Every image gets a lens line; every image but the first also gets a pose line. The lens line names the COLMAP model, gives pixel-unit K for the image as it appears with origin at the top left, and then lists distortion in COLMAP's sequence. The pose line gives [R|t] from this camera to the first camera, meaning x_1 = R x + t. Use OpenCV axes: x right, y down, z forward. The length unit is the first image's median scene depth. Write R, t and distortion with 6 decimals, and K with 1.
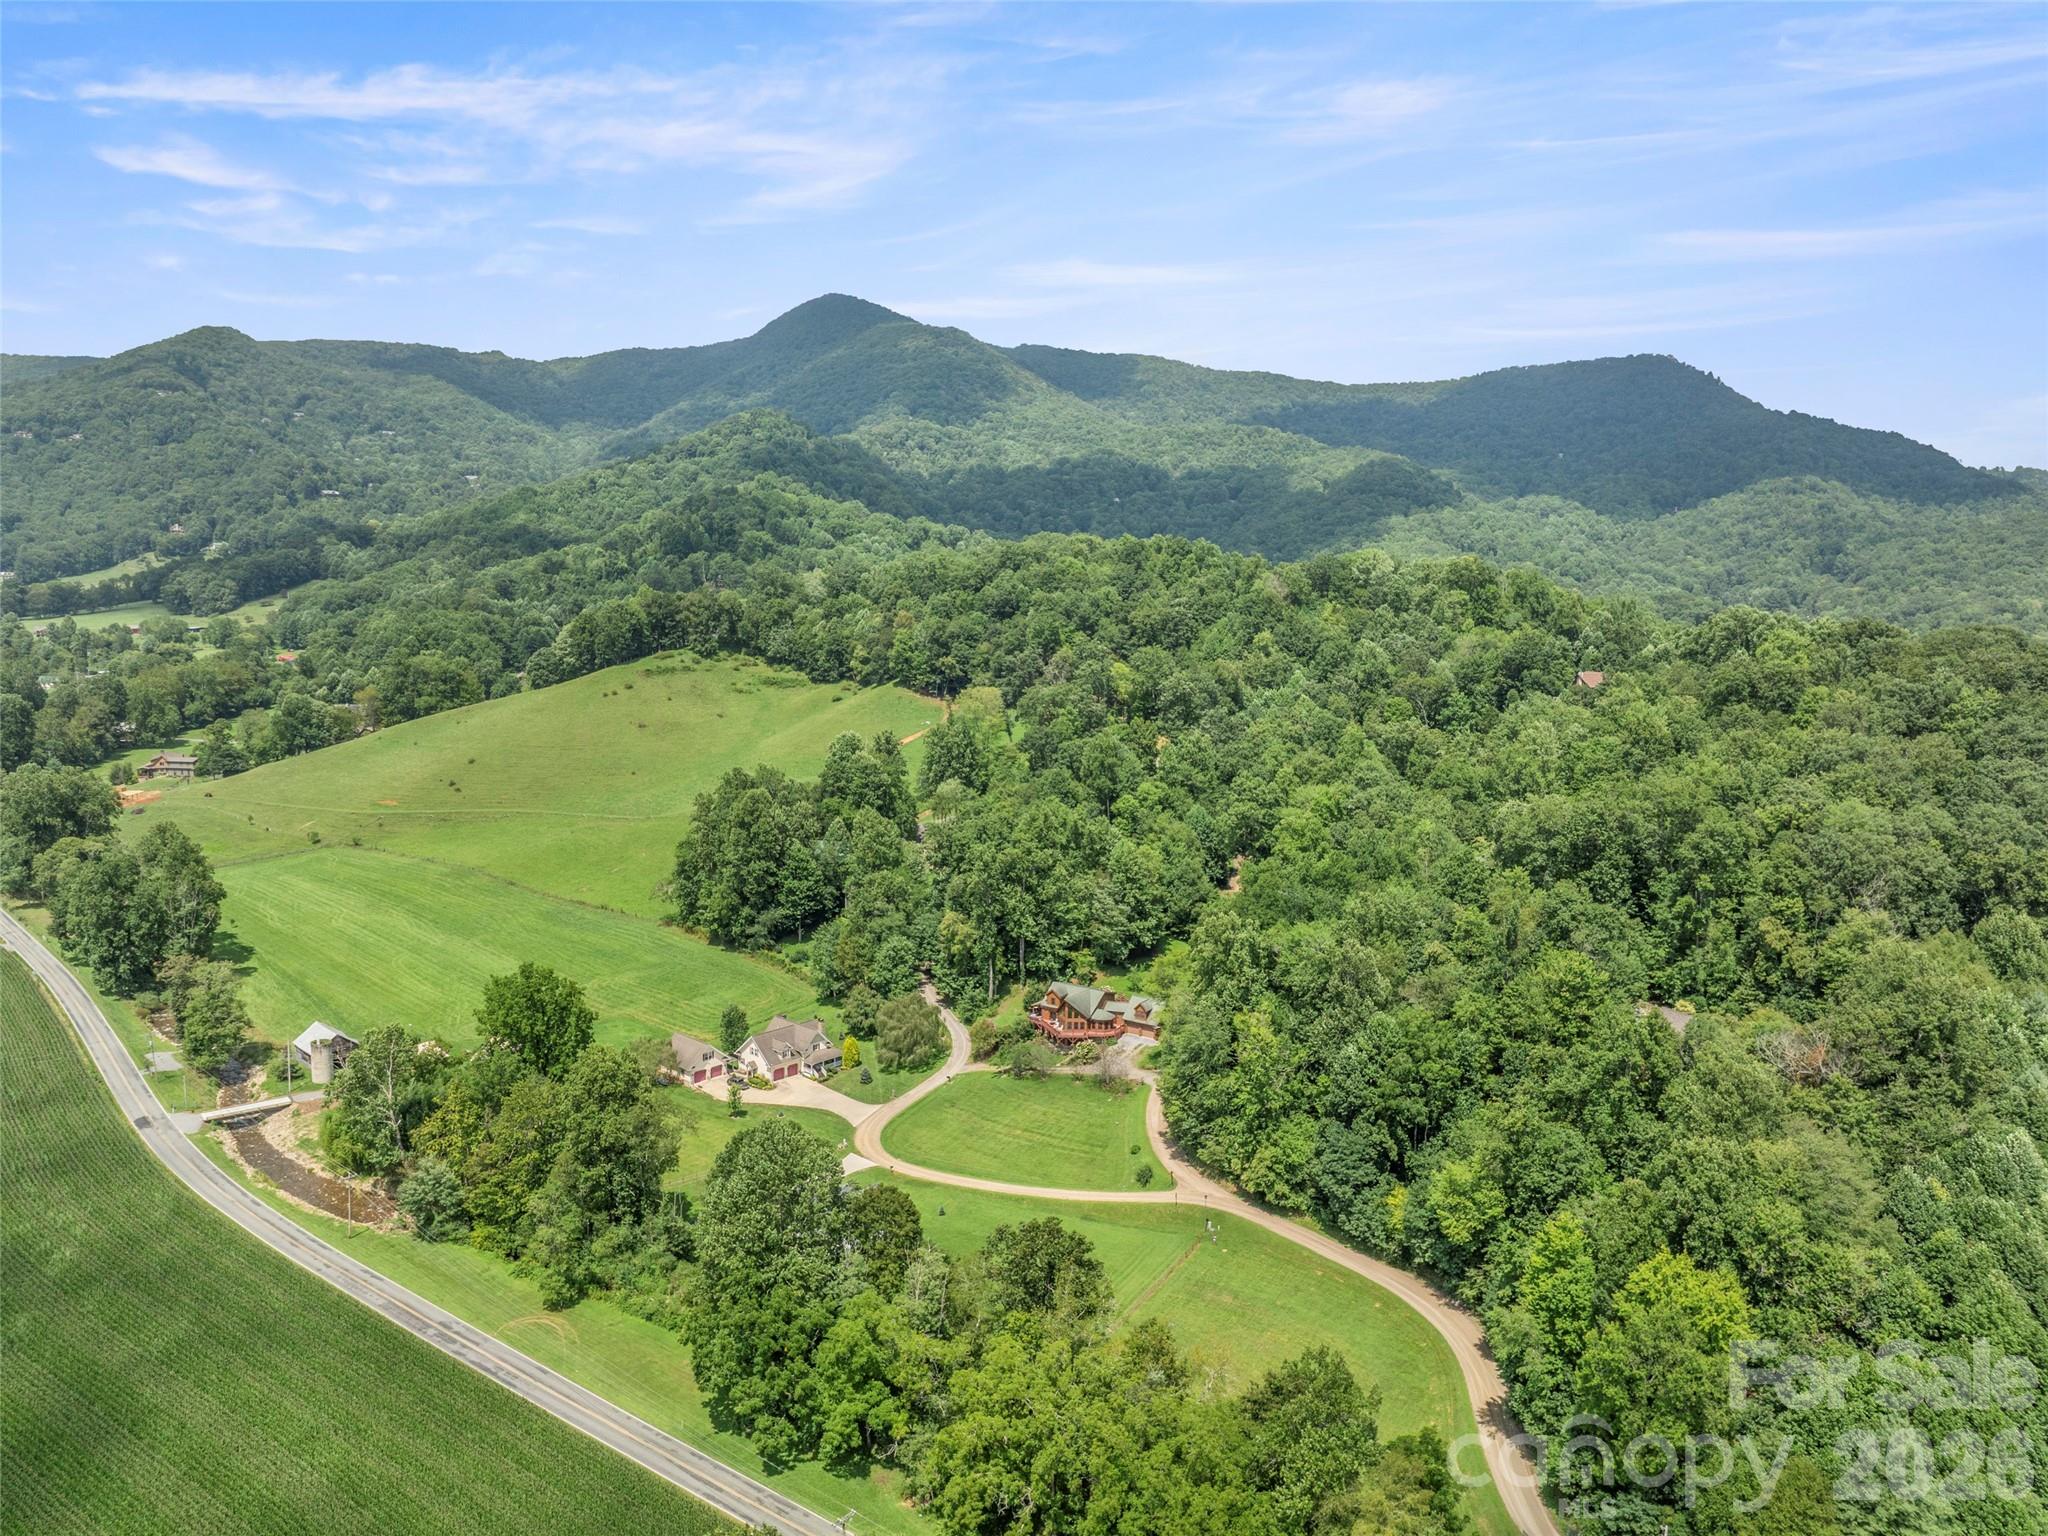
lens RADIAL K [[1444.4, 0, 1024.0], [0, 1444.4, 768.0], [0, 0, 1]] dist [-0.004025, -0.000436]
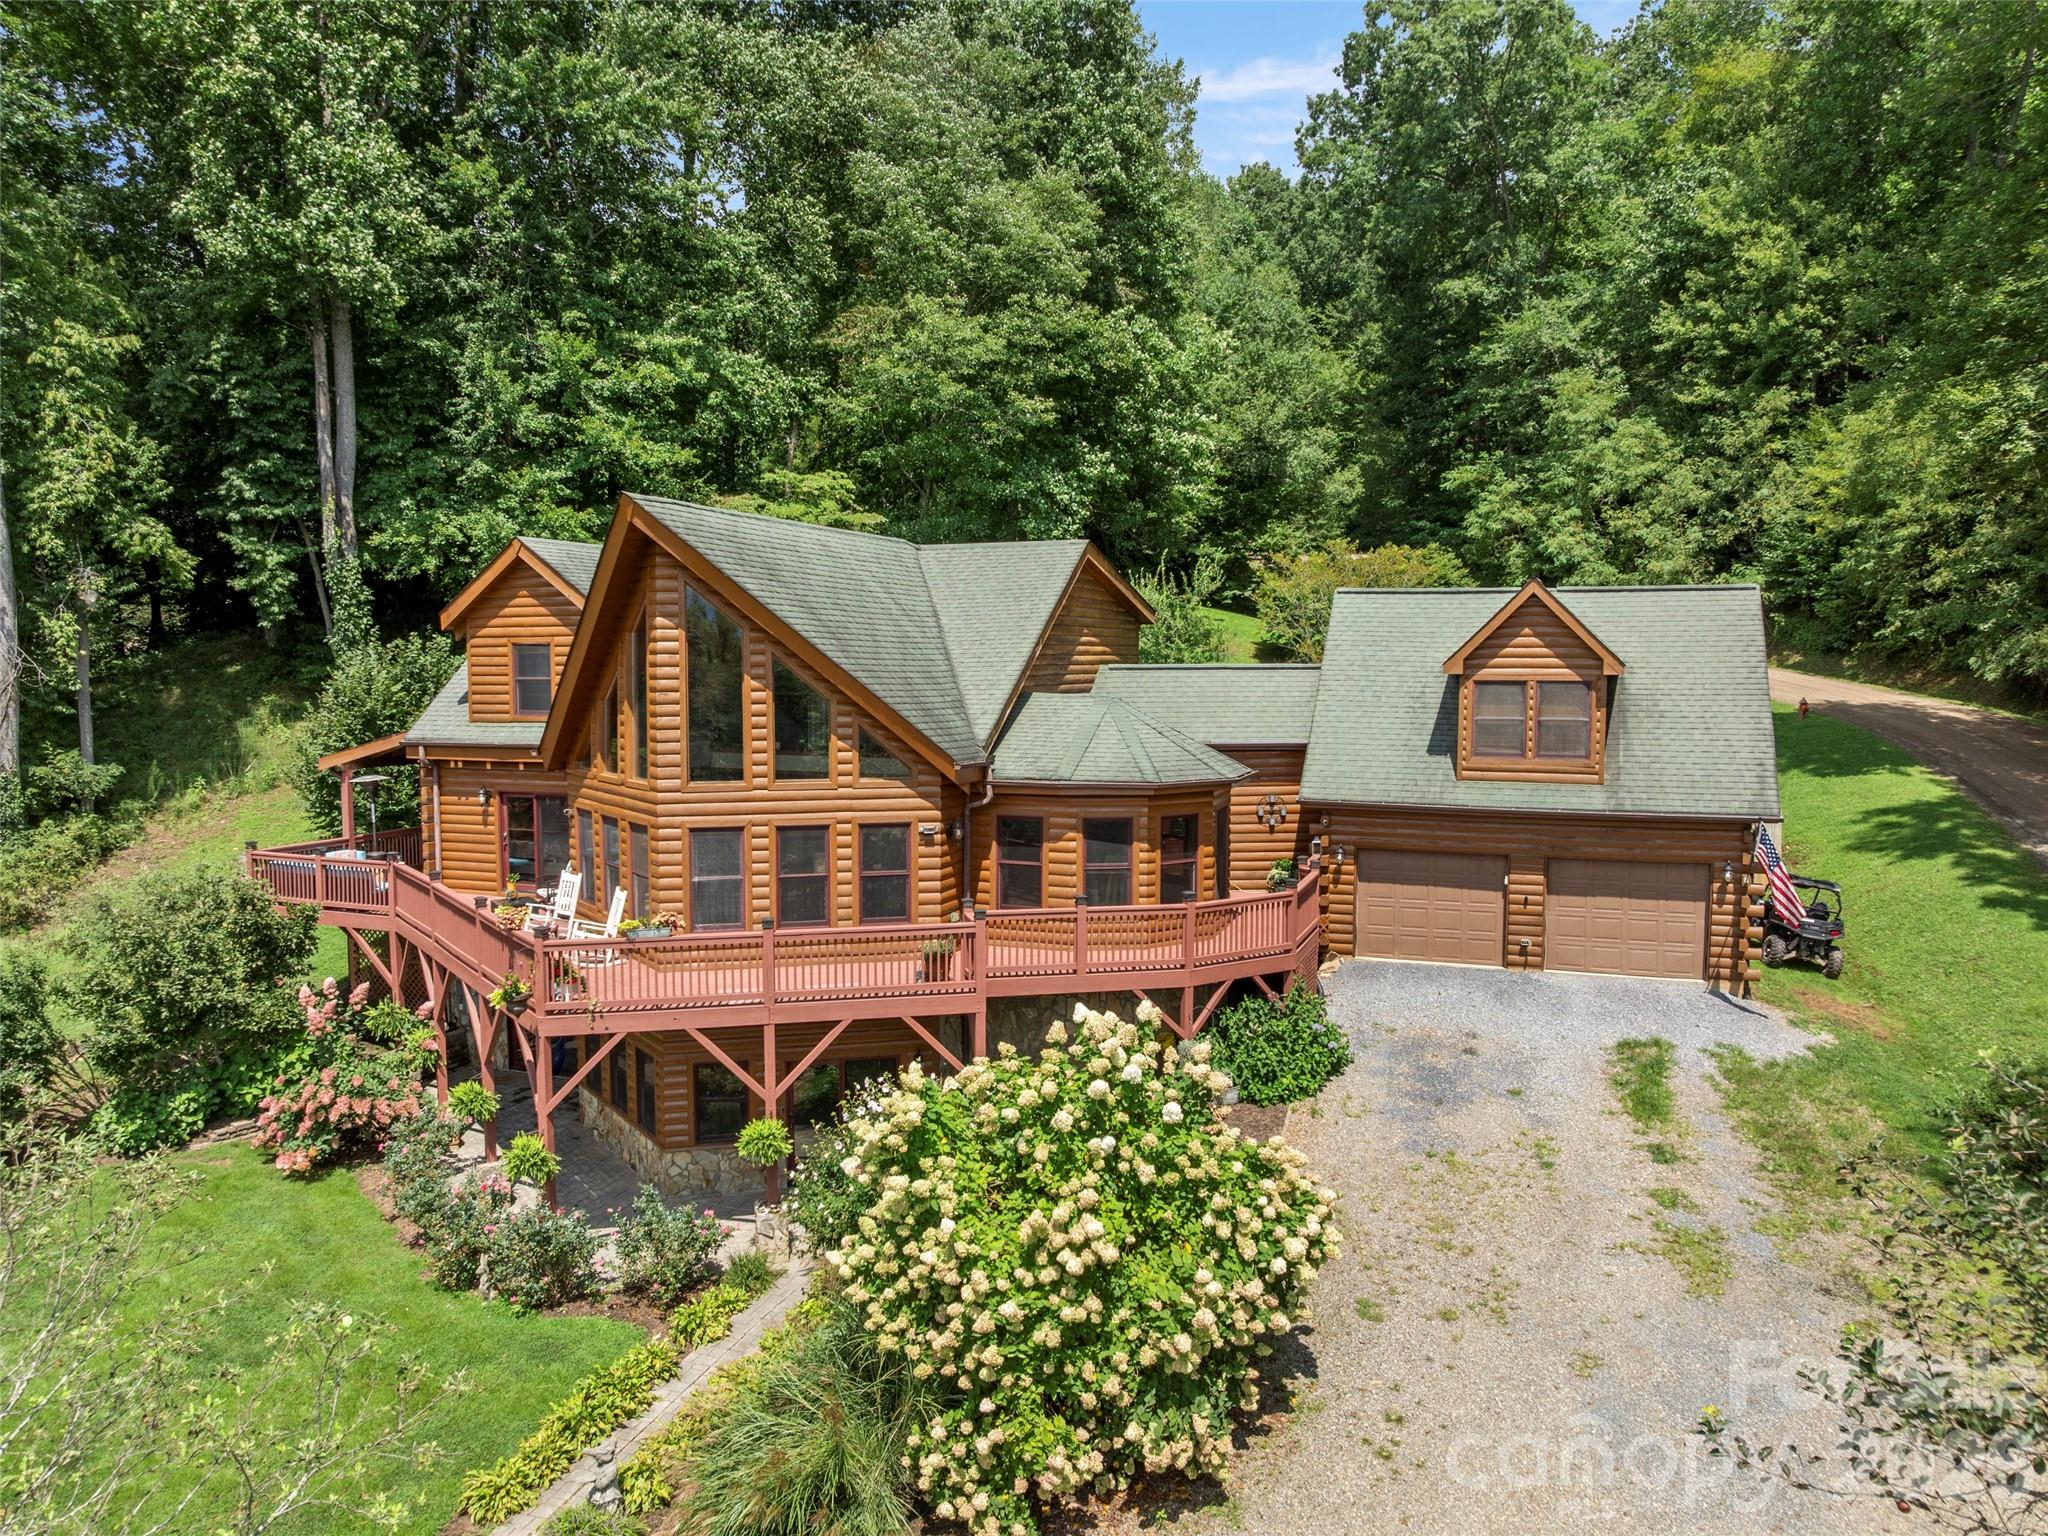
lens RADIAL K [[1445.1, 0, 1025.9], [0, 1445.1, 756.2], [0, 0, 1]] dist [-0.032967, -0.000161]
pose [[0.969860, -0.023630, 0.242515, 0.021812], [0.036027, 0.998254, -0.046808, 0.131051], [-0.240986, 0.054135, 0.969018, 0.687085]]
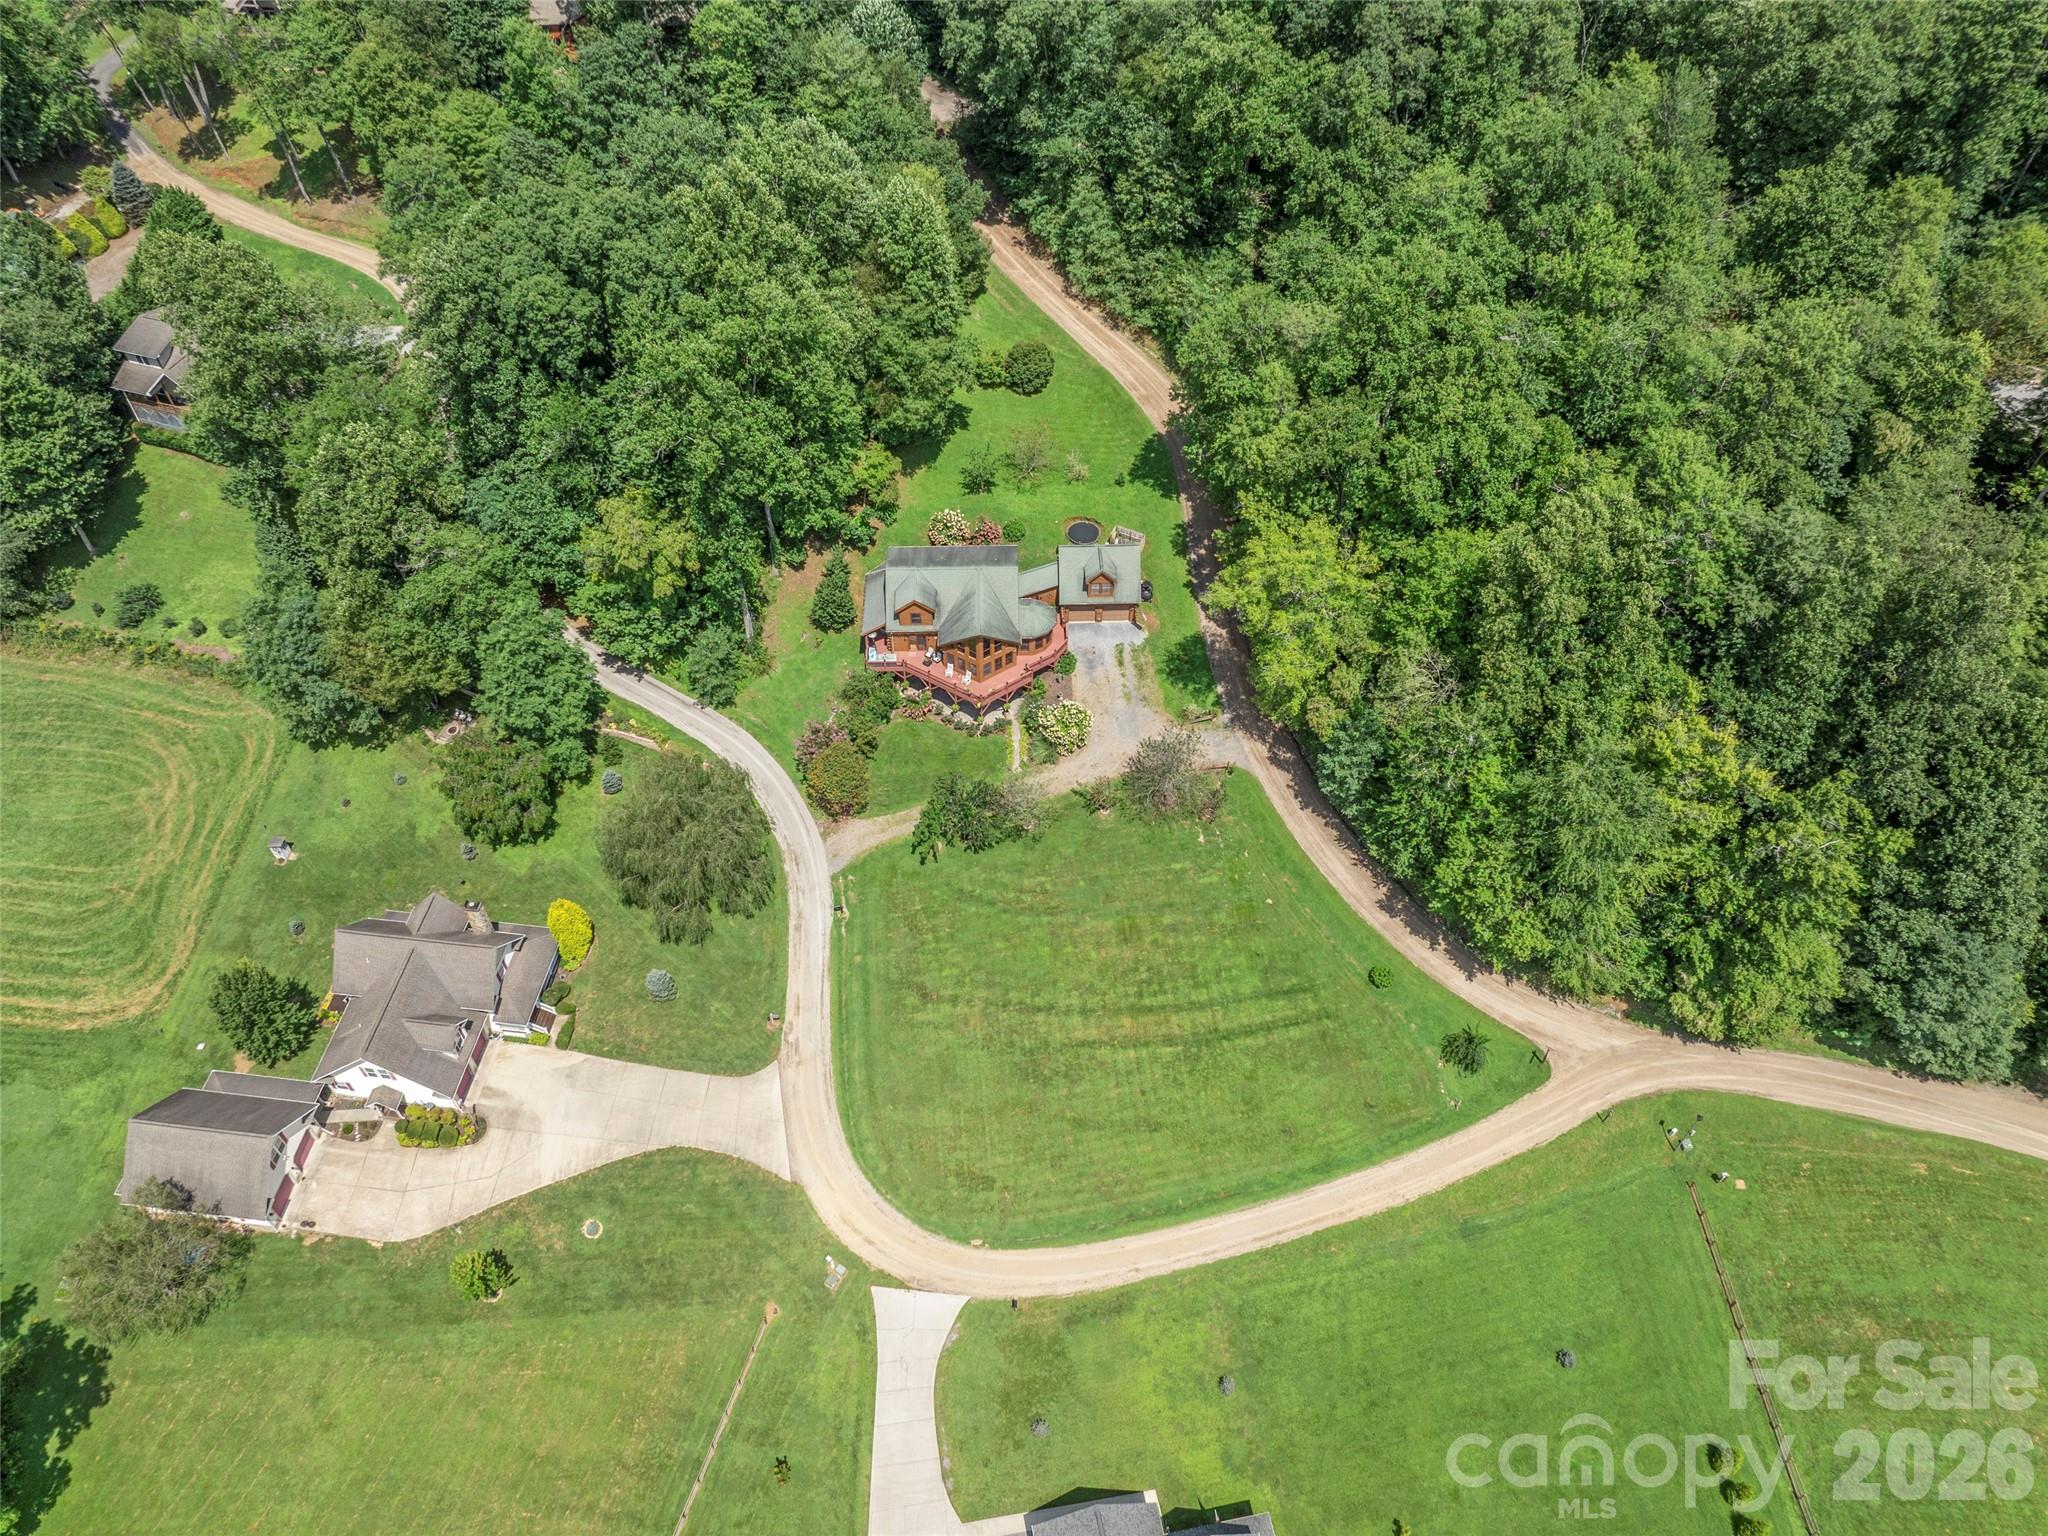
lens RADIAL K [[1445.1, 0, 1025.9], [0, 1445.1, 756.2], [0, 0, 1]] dist [-0.032967, -0.000161]
pose [[0.806170, -0.445952, 0.388866, -0.115259], [0.082245, 0.735297, 0.672736, -0.088382], [-0.585940, -0.510357, 0.629452, 0.505799]]
